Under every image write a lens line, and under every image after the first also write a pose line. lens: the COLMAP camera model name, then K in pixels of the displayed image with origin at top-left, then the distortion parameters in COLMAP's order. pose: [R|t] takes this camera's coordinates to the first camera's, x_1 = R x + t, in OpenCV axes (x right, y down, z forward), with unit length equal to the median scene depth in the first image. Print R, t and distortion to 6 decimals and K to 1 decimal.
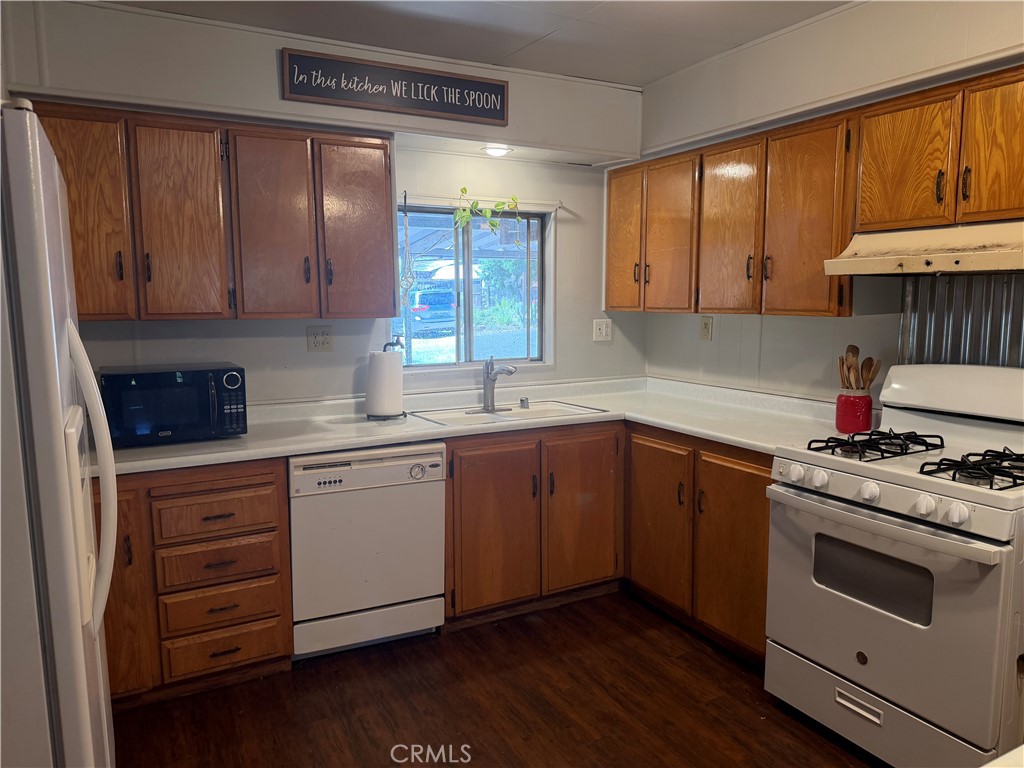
lens RADIAL K [[751.8, 0, 510.0], [0, 751.8, 384.7], [0, 0, 1]] dist [0.013507, 0.001185]
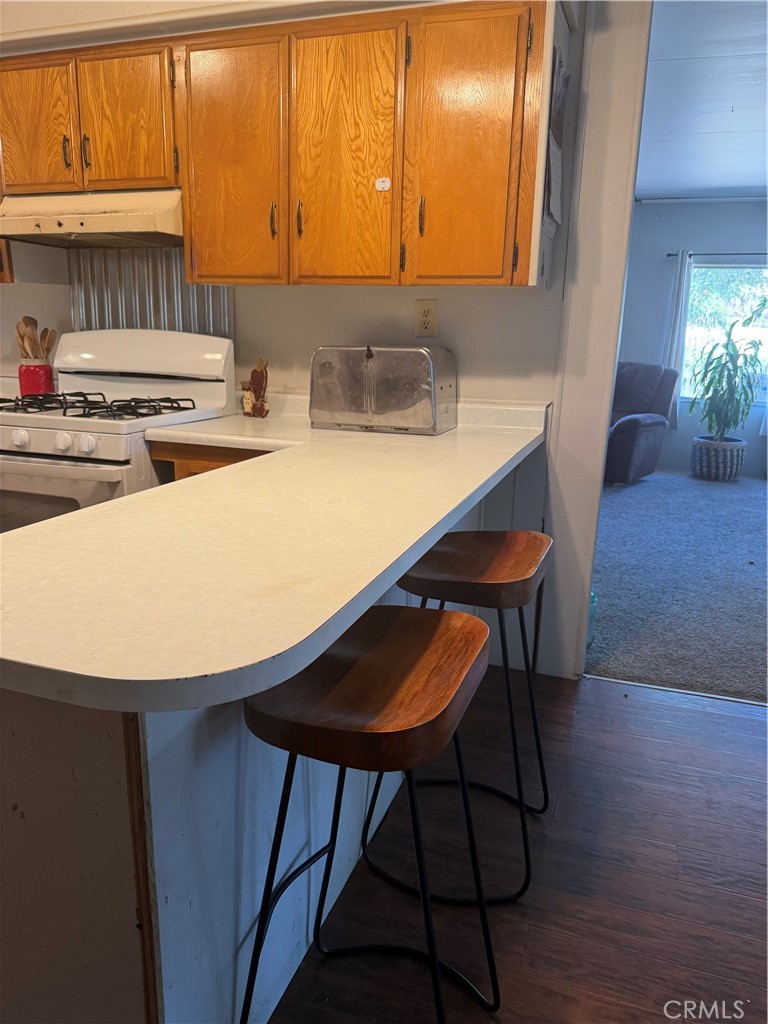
lens RADIAL K [[751.8, 0, 385.3], [0, 751.8, 515.0], [0, 0, 1]] dist [0.013507, 0.001185]
pose [[0.749548, -0.144634, 0.645955, 0.145447], [0.058234, 0.986462, 0.153303, 0.104645], [-0.659383, -0.077292, 0.747823, -0.129721]]
